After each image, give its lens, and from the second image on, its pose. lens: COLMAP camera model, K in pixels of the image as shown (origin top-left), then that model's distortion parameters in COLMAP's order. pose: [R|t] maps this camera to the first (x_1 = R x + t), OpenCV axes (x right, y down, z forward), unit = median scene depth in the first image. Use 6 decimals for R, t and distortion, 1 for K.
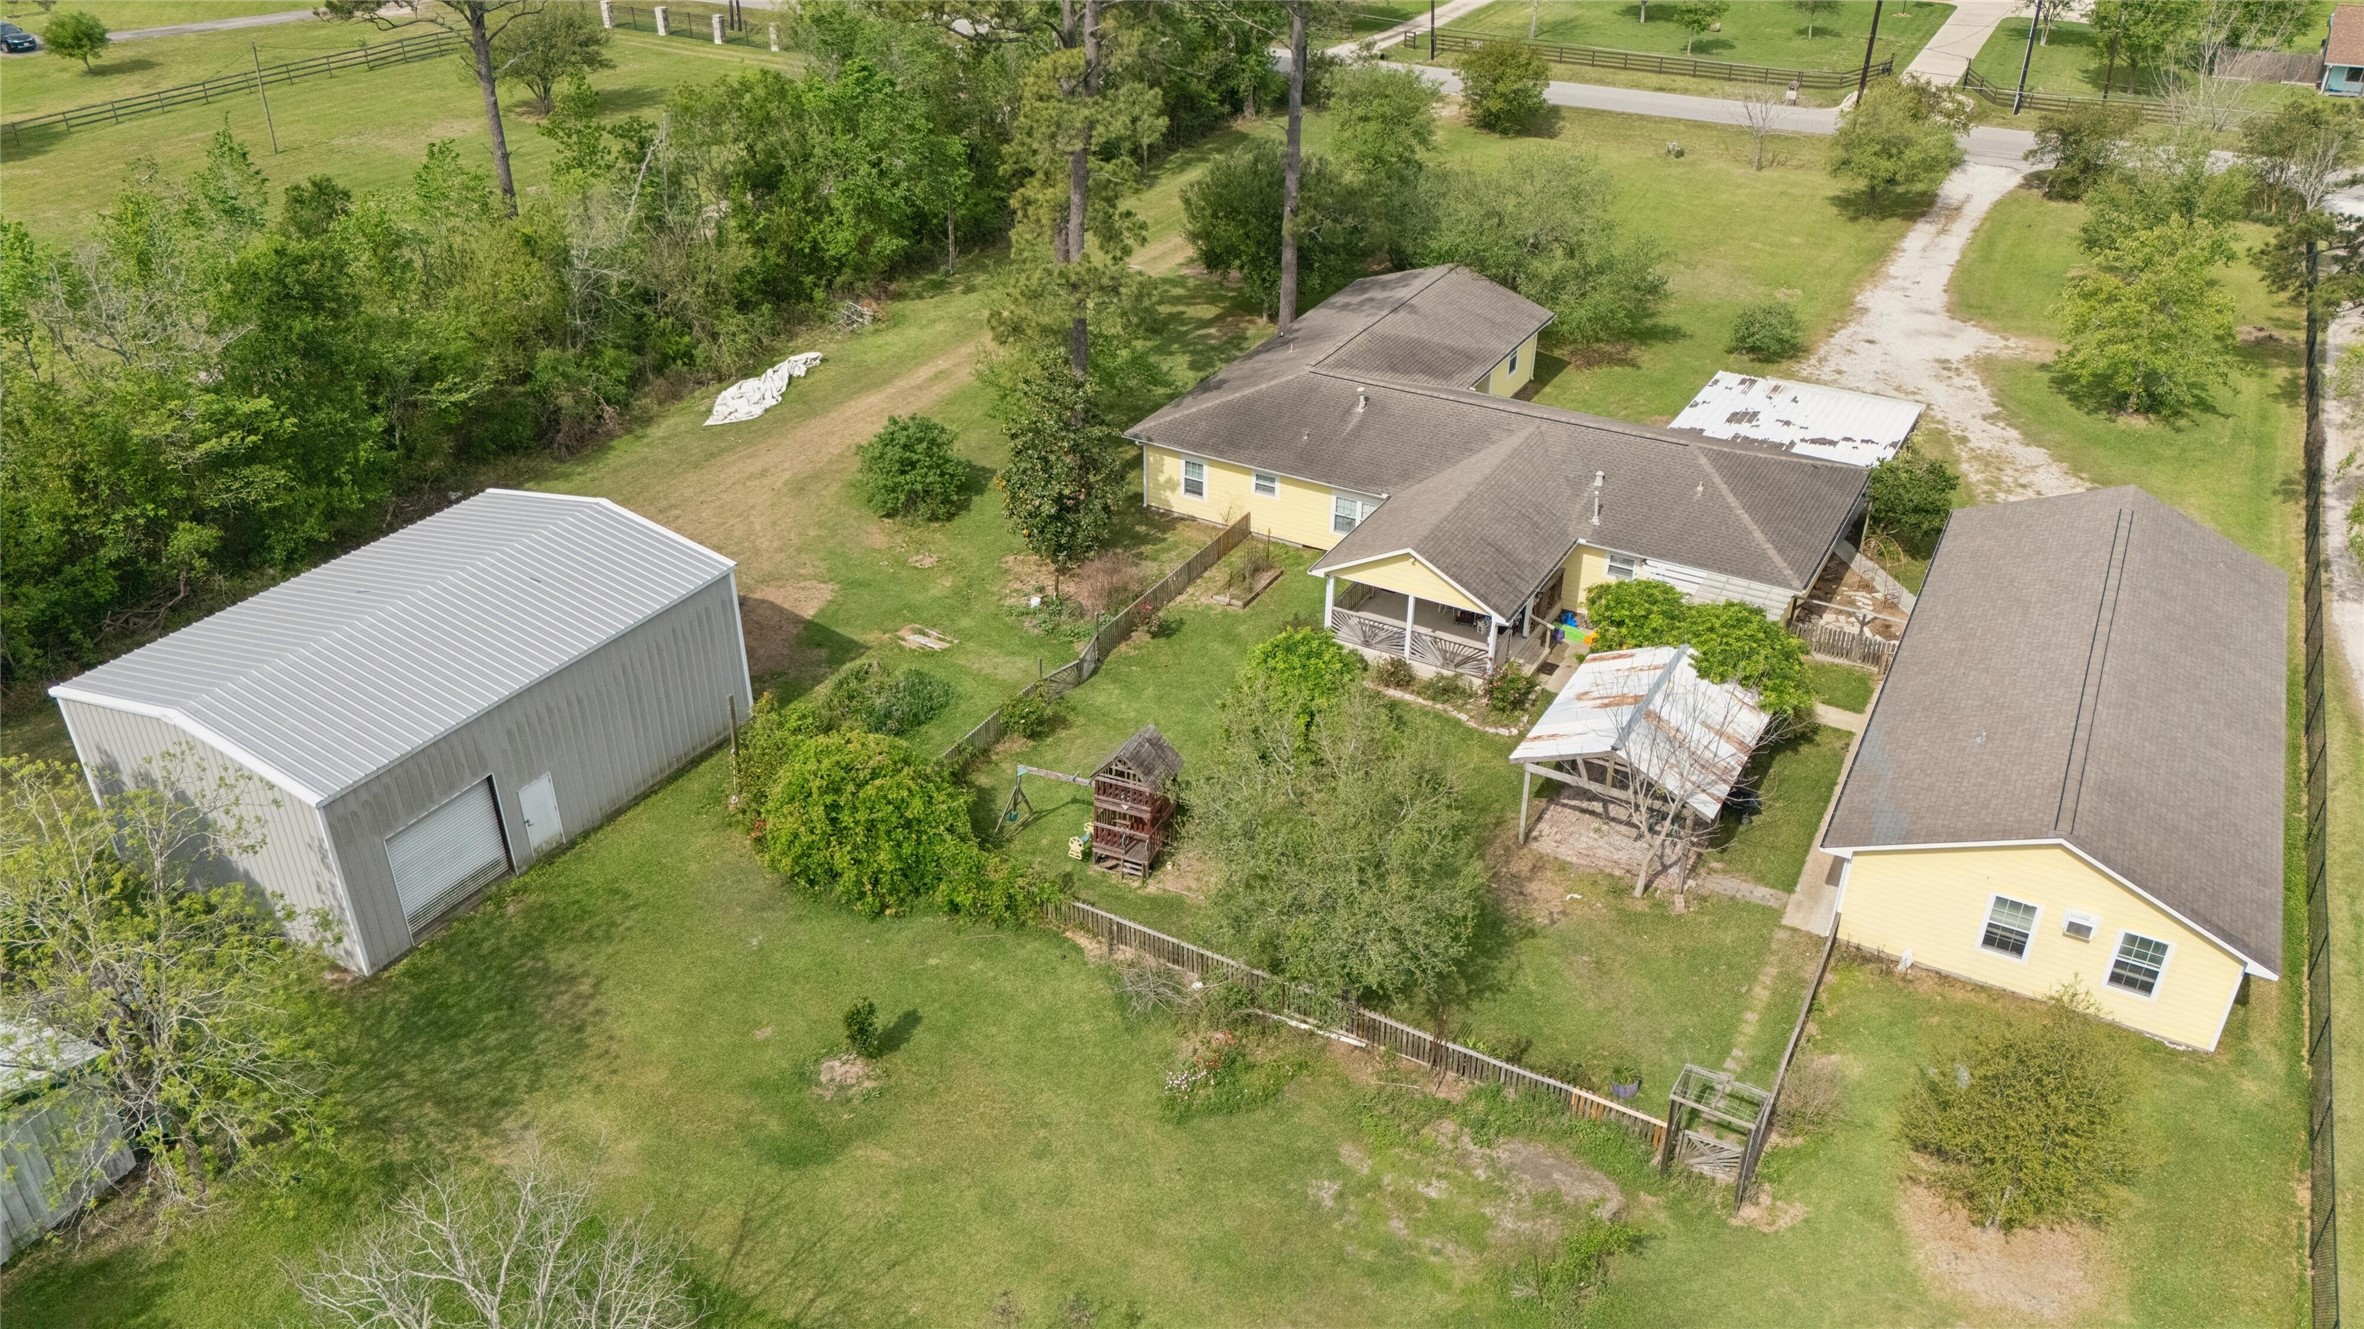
lens RADIAL K [[1711.5, 0, 1190.7], [0, 1711.5, 651.1], [0, 0, 1]] dist [0.082022, -0.061017]
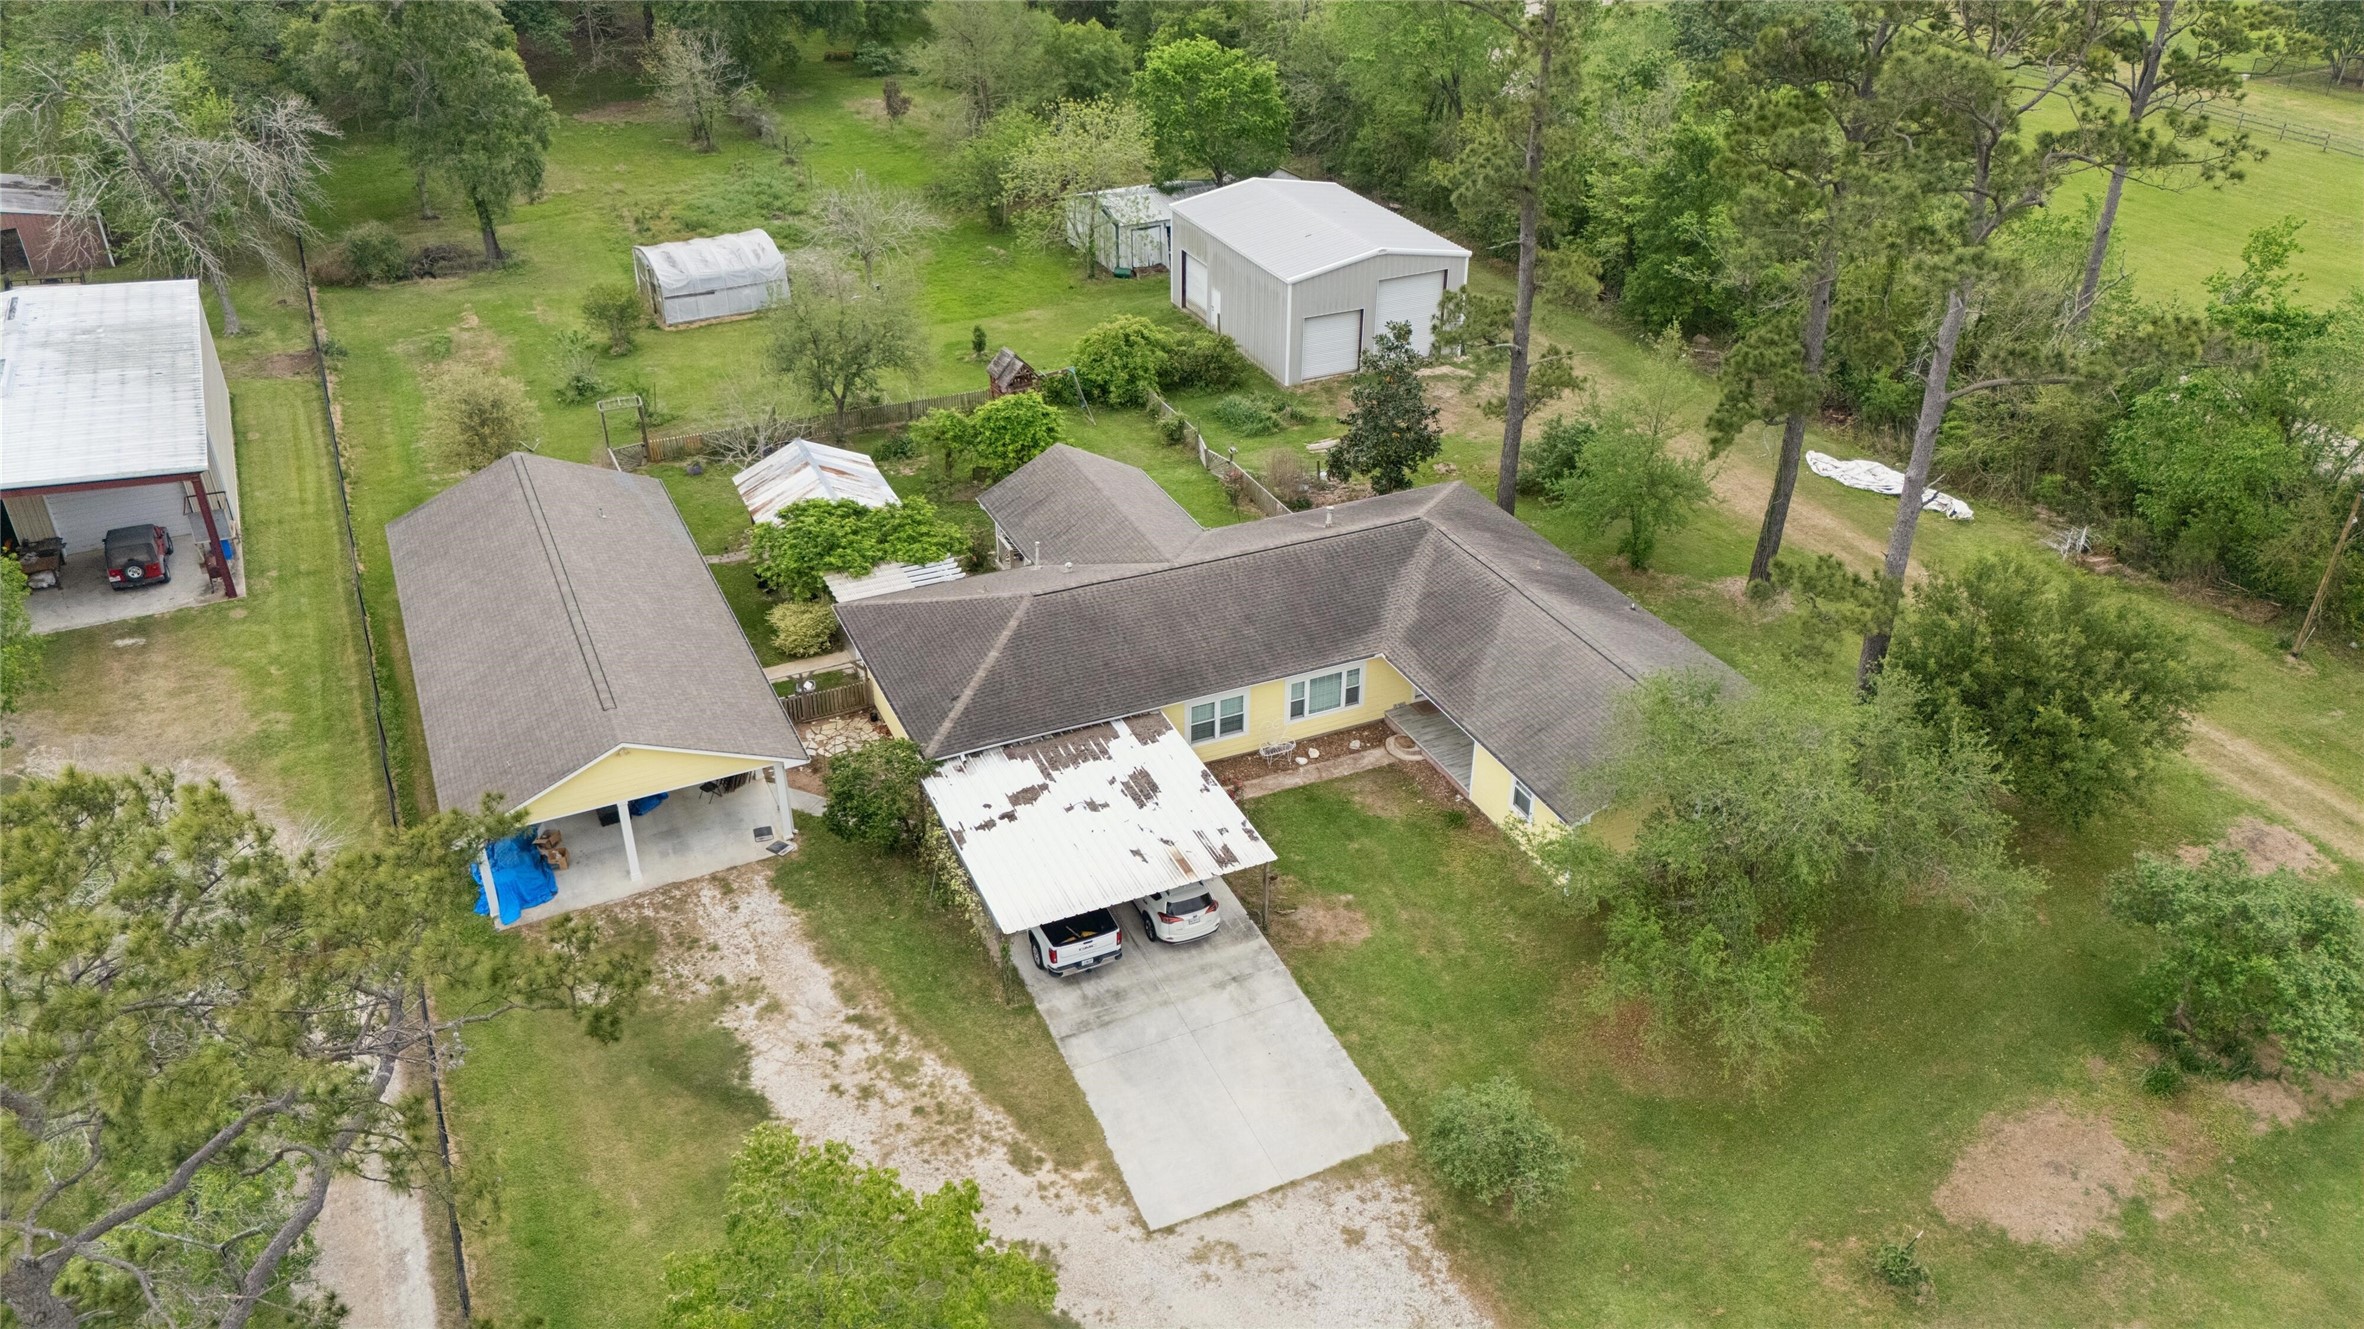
lens RADIAL K [[1711.5, 0, 1190.7], [0, 1711.5, 651.1], [0, 0, 1]] dist [0.082022, -0.061017]
pose [[-0.579634, 0.419512, -0.698595, 0.737888], [-0.422690, 0.578159, 0.697901, -0.640537], [0.696676, 0.699816, -0.157797, 1.008840]]
